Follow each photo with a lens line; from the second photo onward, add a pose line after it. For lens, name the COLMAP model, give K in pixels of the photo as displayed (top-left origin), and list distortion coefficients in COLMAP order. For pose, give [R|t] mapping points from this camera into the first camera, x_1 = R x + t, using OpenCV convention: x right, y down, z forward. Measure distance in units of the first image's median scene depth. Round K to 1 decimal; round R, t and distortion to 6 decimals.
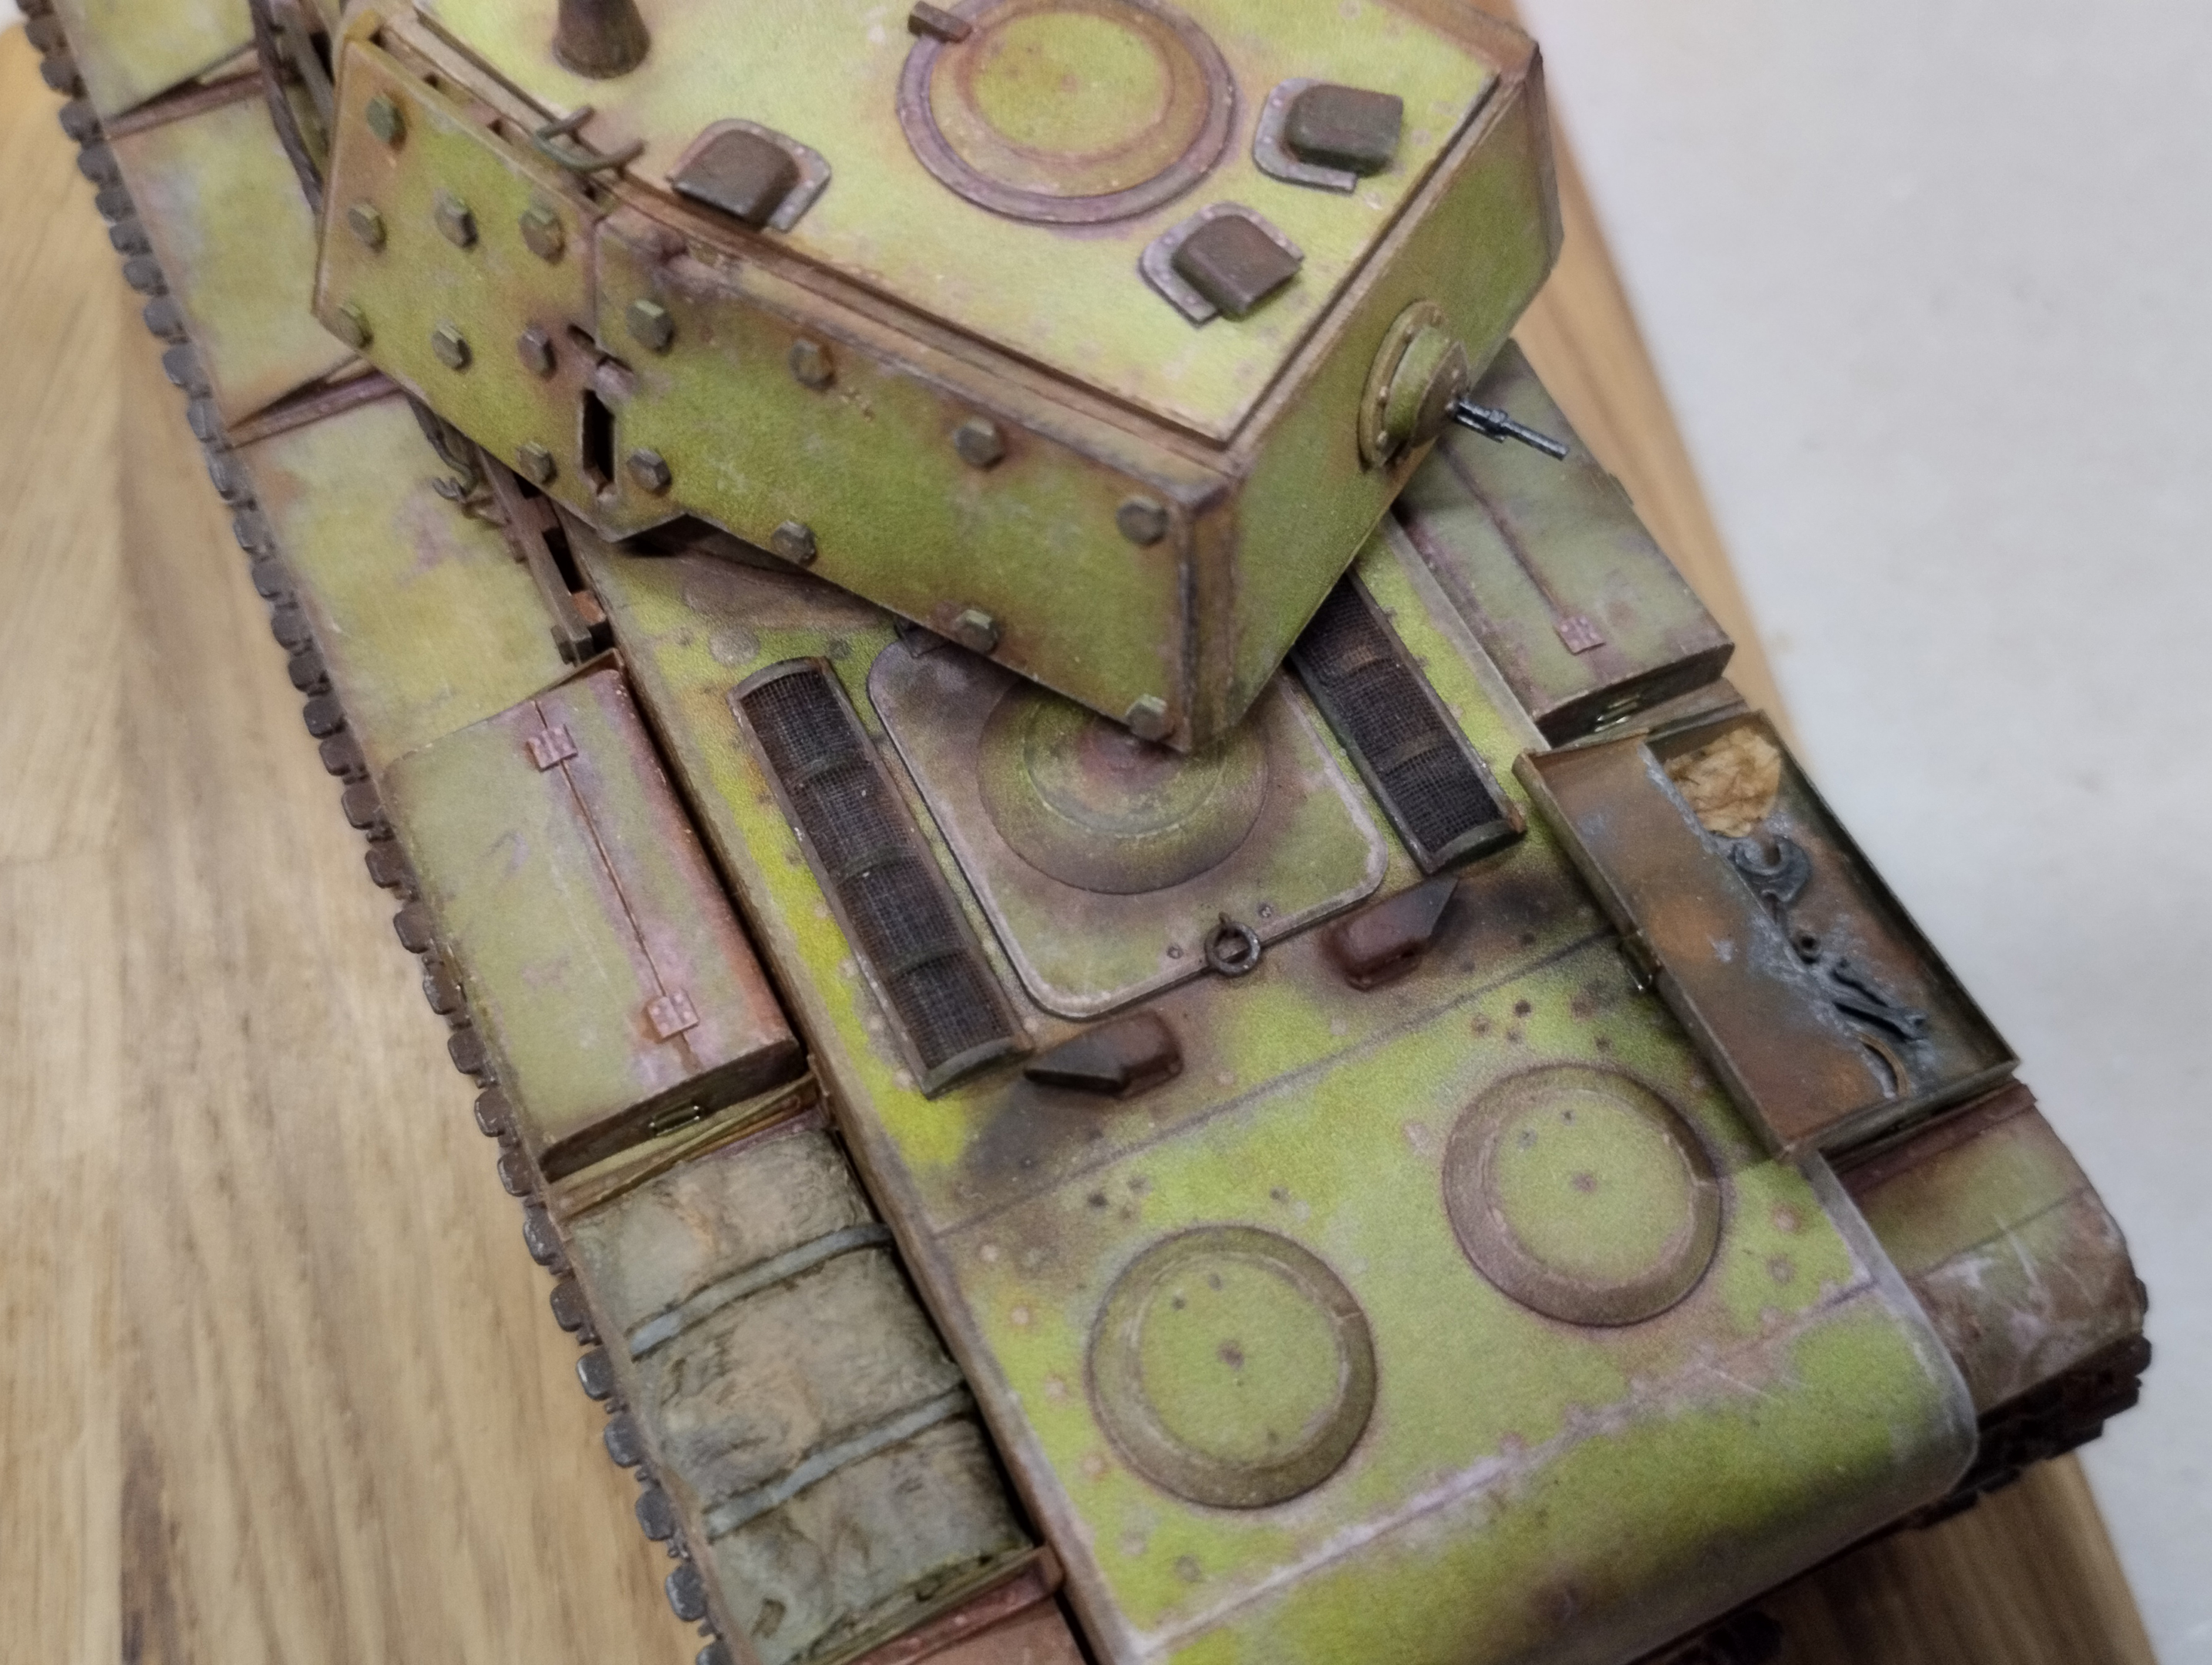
lens RADIAL K [[2292.3, 0, 1076.7], [0, 2292.3, 889.6], [0, 0, 1]] dist [0.043002, 0.000000]
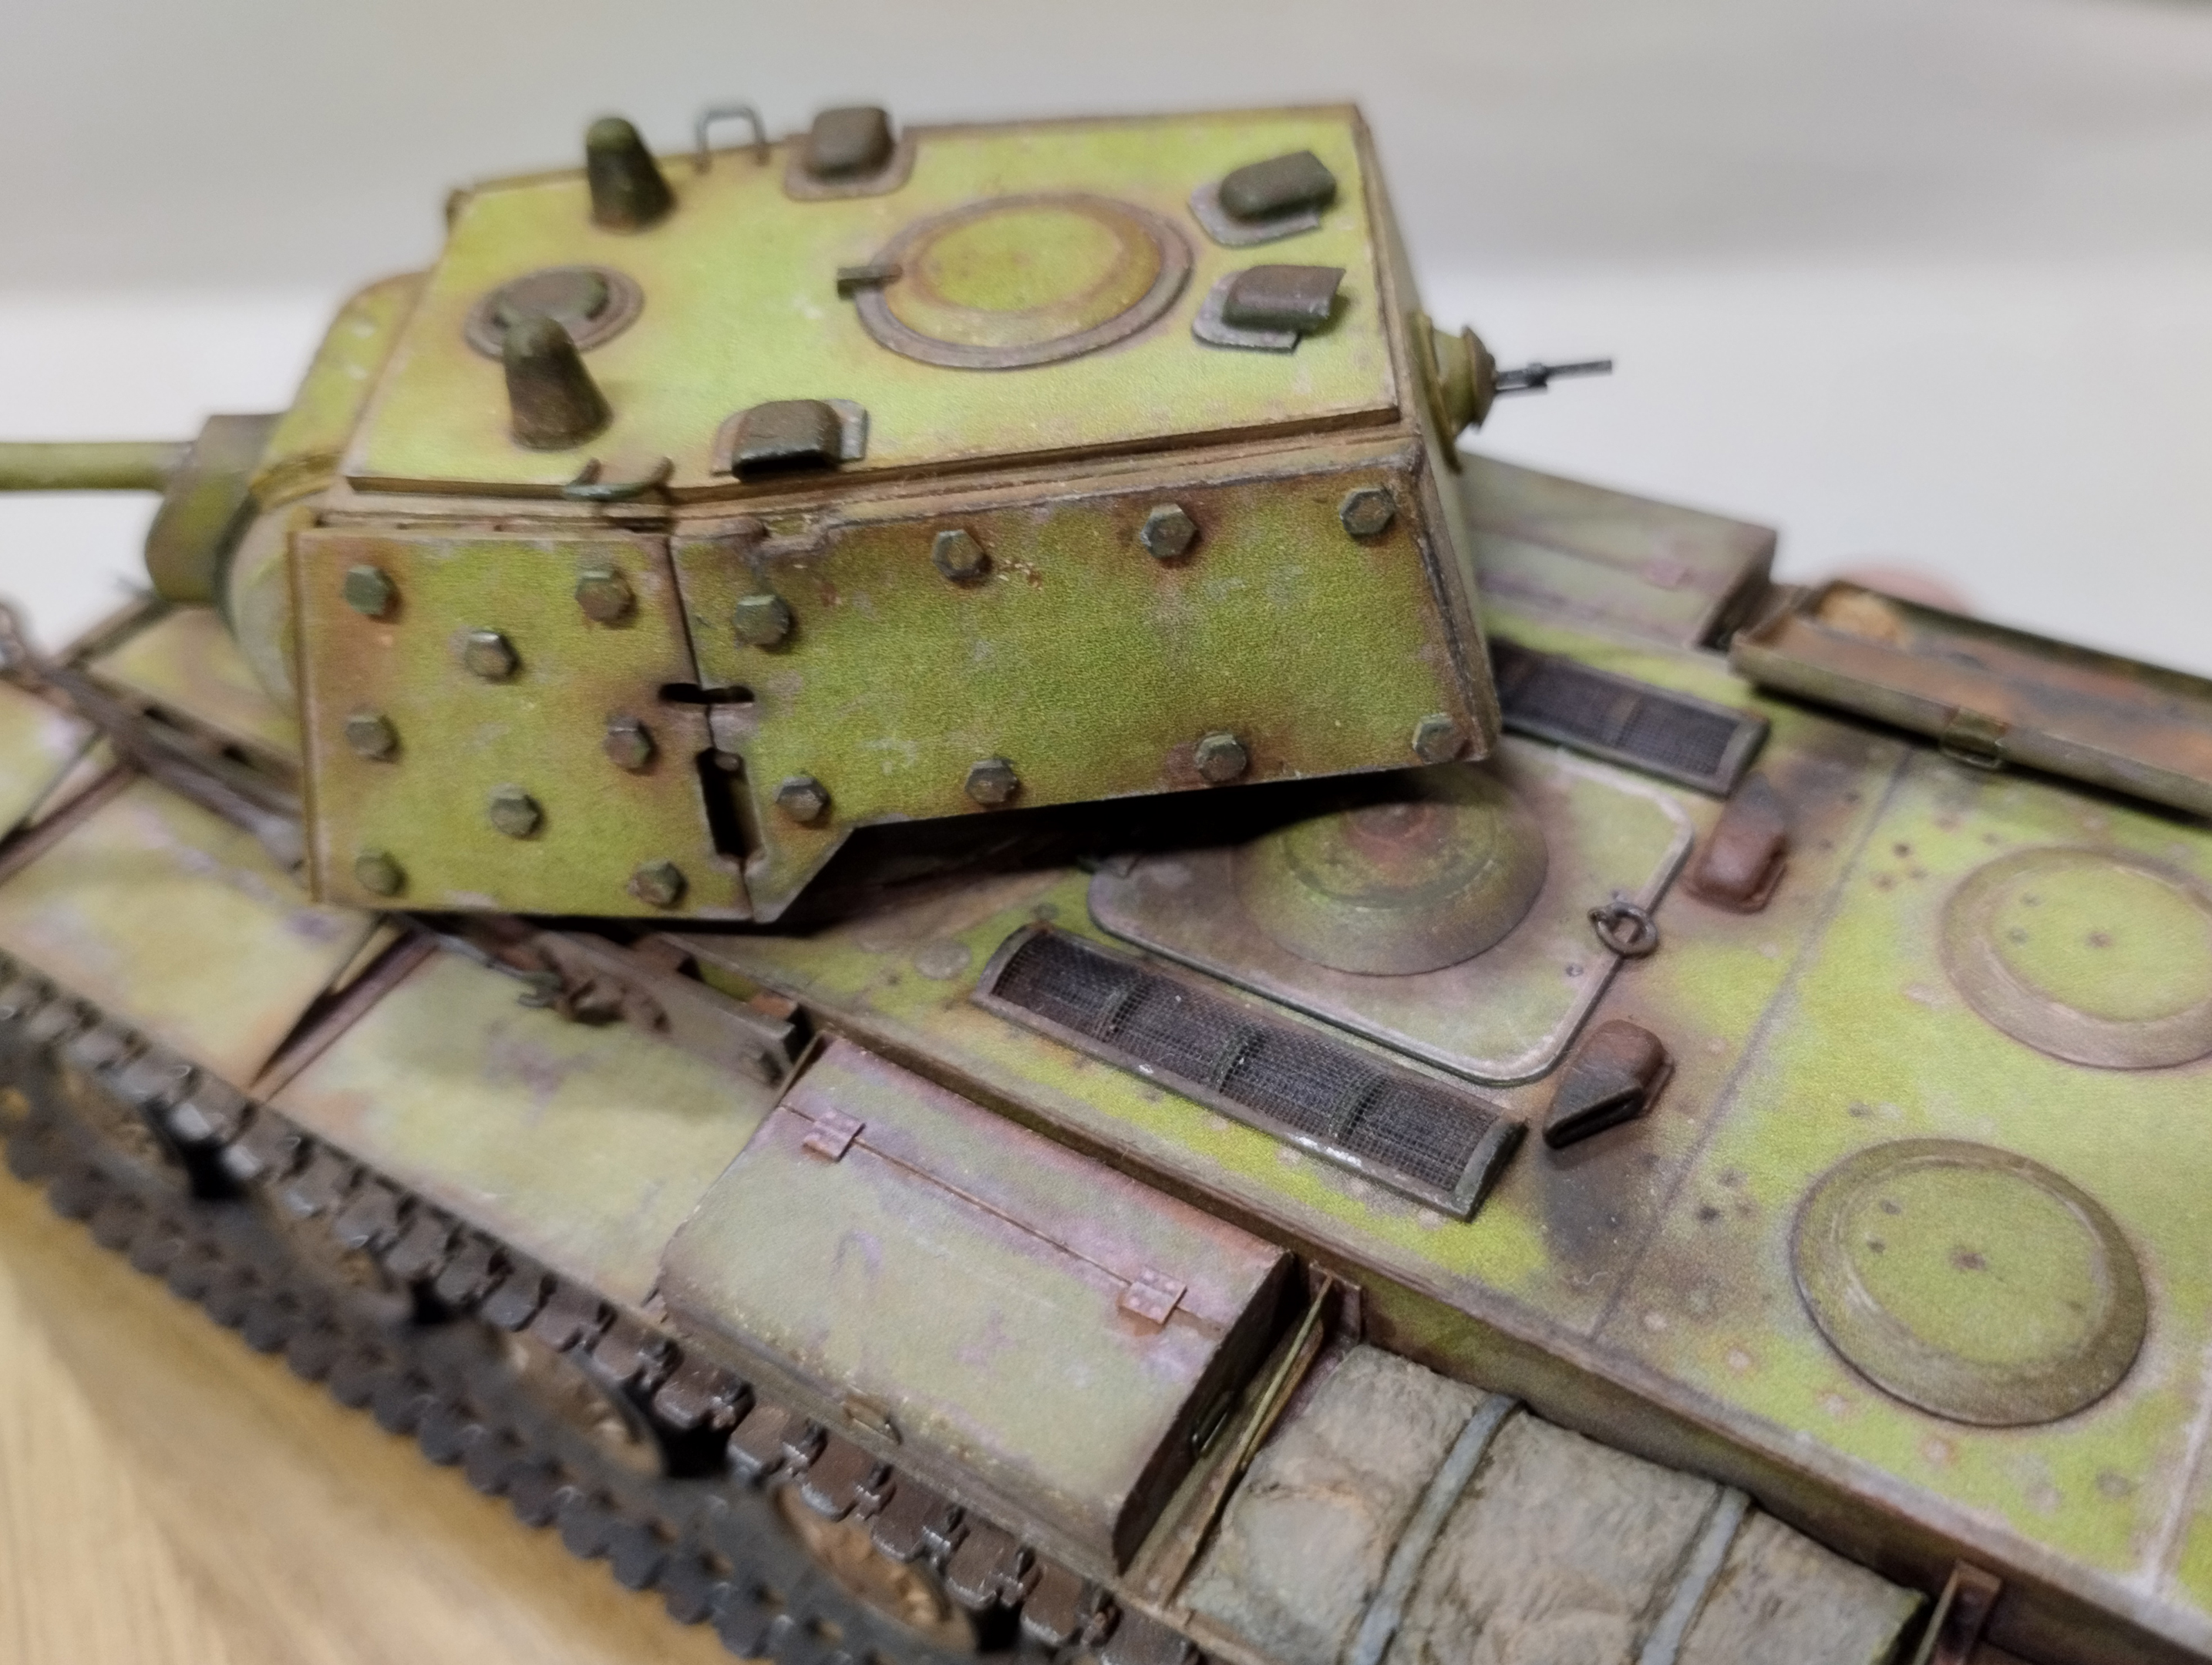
lens RADIAL K [[2121.1, 0, 1104.2], [0, 2121.1, 812.6], [0, 0, 1]] dist [0.010442, 0.000000]
pose [[0.850893, -0.433527, 0.296706, -0.350530], [0.509620, 0.818302, -0.265837, 0.108453], [-0.127548, 0.377407, 0.917222, 0.244782]]
